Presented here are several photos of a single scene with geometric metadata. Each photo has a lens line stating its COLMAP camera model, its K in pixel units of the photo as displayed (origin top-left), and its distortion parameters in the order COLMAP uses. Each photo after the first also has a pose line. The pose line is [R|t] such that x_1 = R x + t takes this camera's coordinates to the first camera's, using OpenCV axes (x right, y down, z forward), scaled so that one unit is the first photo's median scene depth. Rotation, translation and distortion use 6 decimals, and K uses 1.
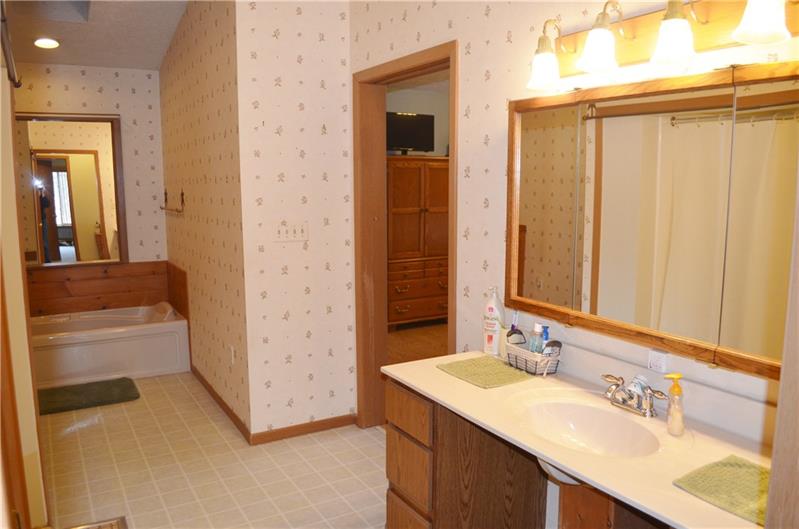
lens RADIAL K [[631.9, 0, 398.7], [0, 631.9, 266.1], [0, 0, 1]] dist [-0.048958, -0.003462]
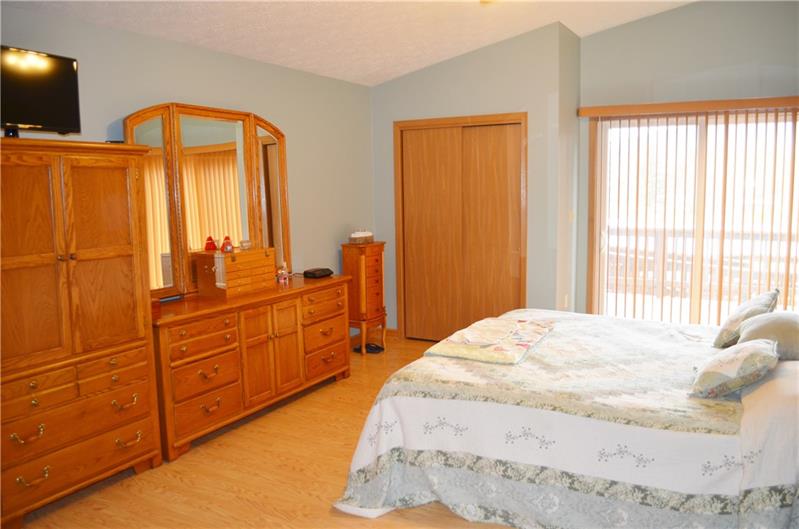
lens RADIAL K [[631.9, 0, 399.4], [0, 631.9, 262.2], [0, 0, 1]] dist [-0.048958, -0.003462]
pose [[0.868389, -0.069889, 0.490935, 0.027877], [0.069050, 0.997416, 0.019853, -0.076128], [-0.491053, 0.016659, 0.870970, 0.476317]]
